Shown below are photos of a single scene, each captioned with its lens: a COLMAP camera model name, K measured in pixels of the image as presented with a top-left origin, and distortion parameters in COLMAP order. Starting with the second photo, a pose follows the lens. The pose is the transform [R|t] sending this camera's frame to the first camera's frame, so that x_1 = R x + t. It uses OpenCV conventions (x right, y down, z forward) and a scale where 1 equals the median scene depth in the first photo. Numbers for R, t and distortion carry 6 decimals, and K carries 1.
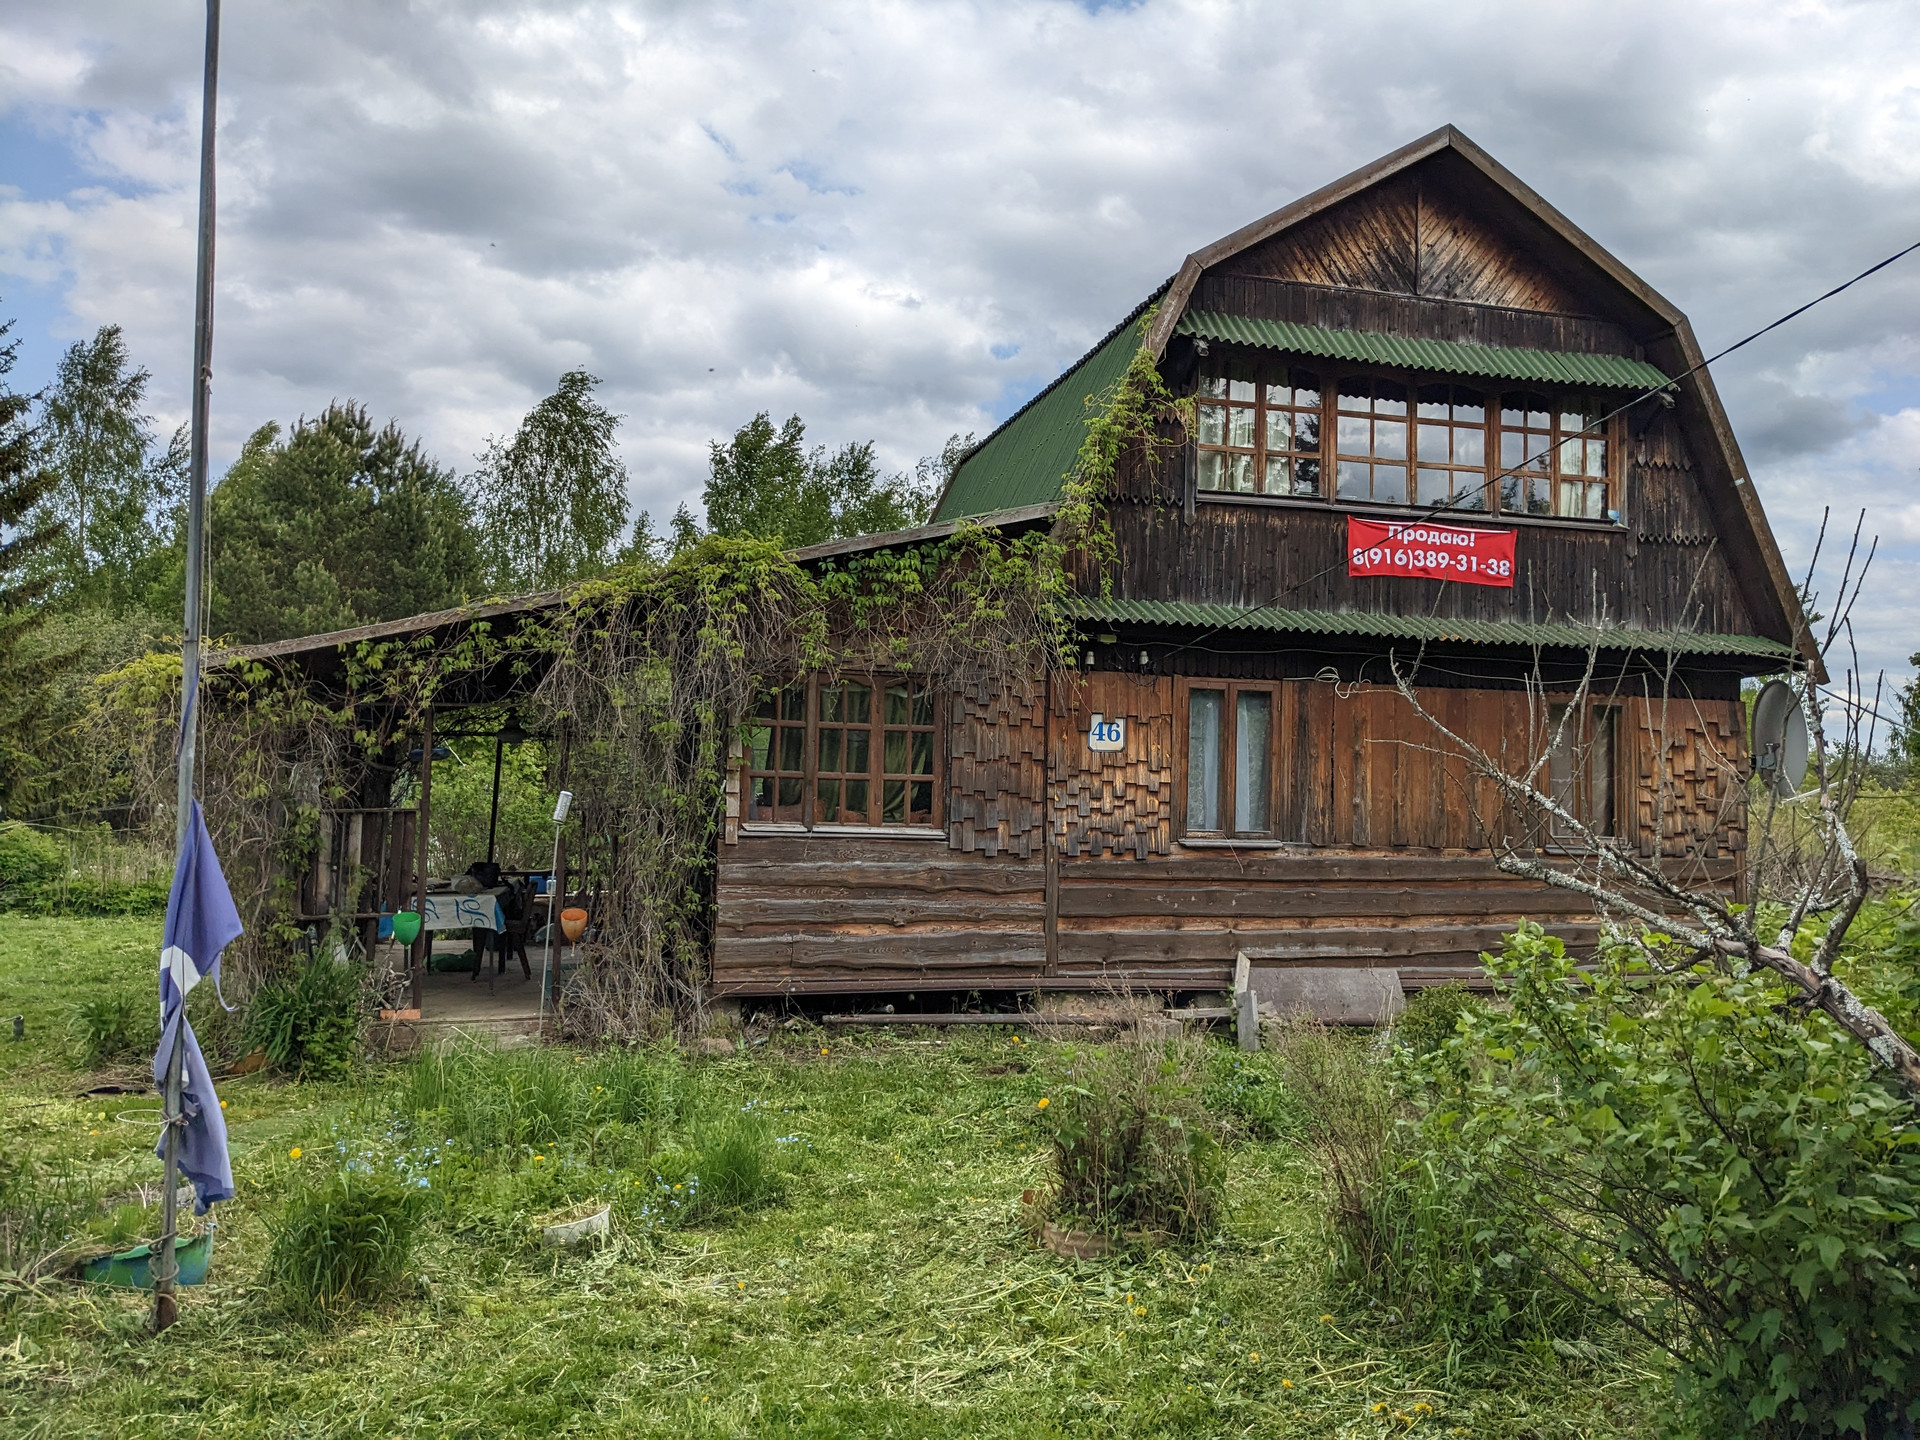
lens RADIAL K [[1523.2, 0, 963.4], [0, 1523.2, 716.8], [0, 0, 1]] dist [0.041848, -0.064266]
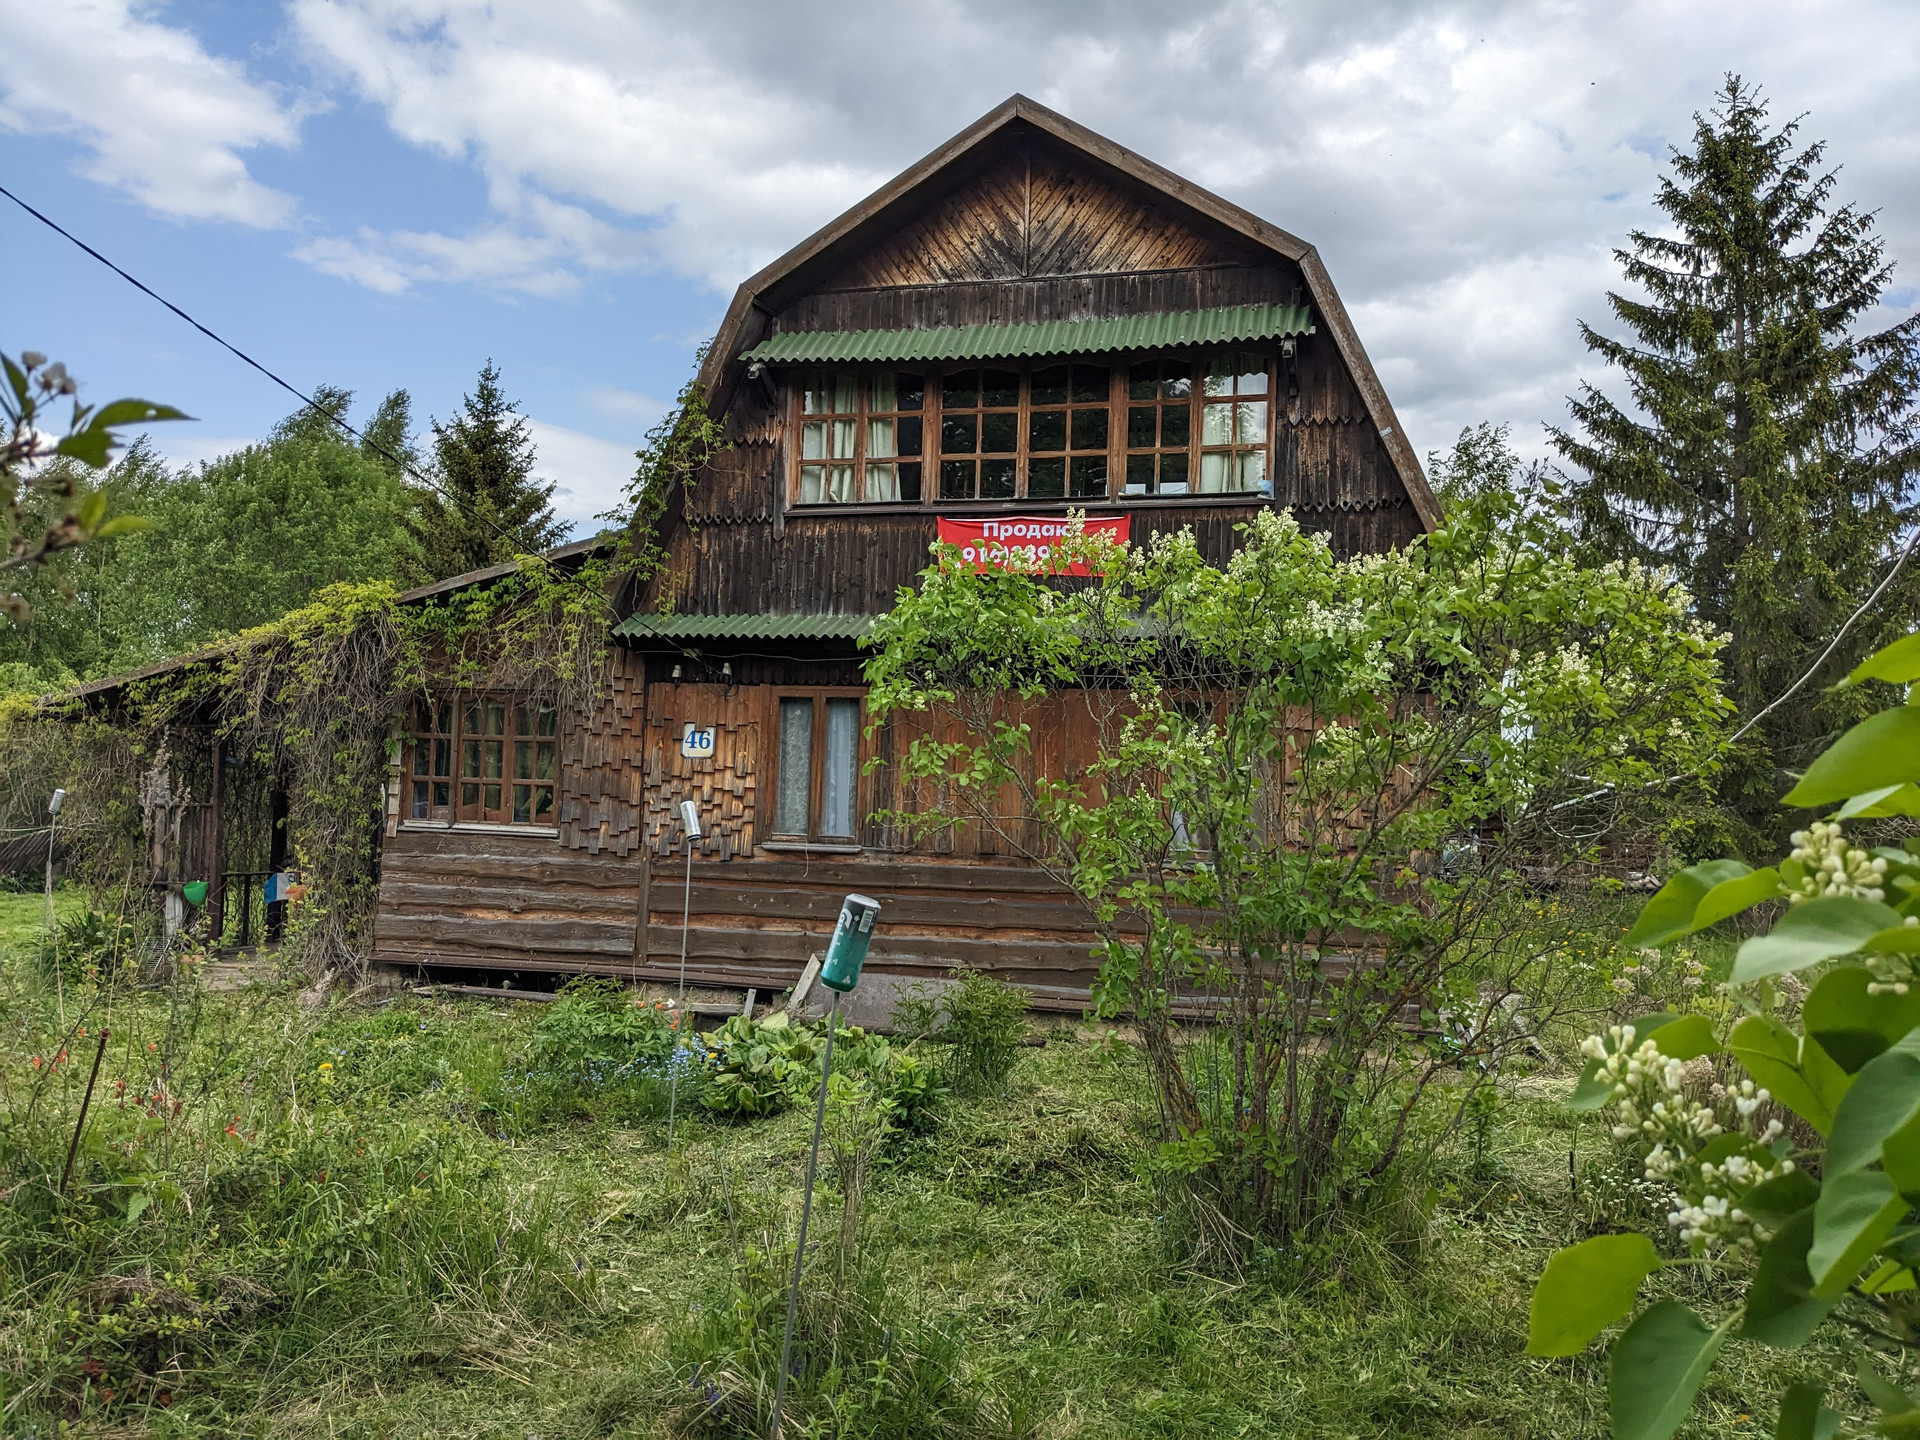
lens RADIAL K [[1523.2, 0, 977.4], [0, 1523.2, 728.7], [0, 0, 1]] dist [0.041848, -0.064266]
pose [[0.858721, -0.018380, -0.512113, 0.783763], [0.014052, 0.999825, -0.012322, 0.017238], [0.512250, 0.003385, 0.858830, 0.177850]]
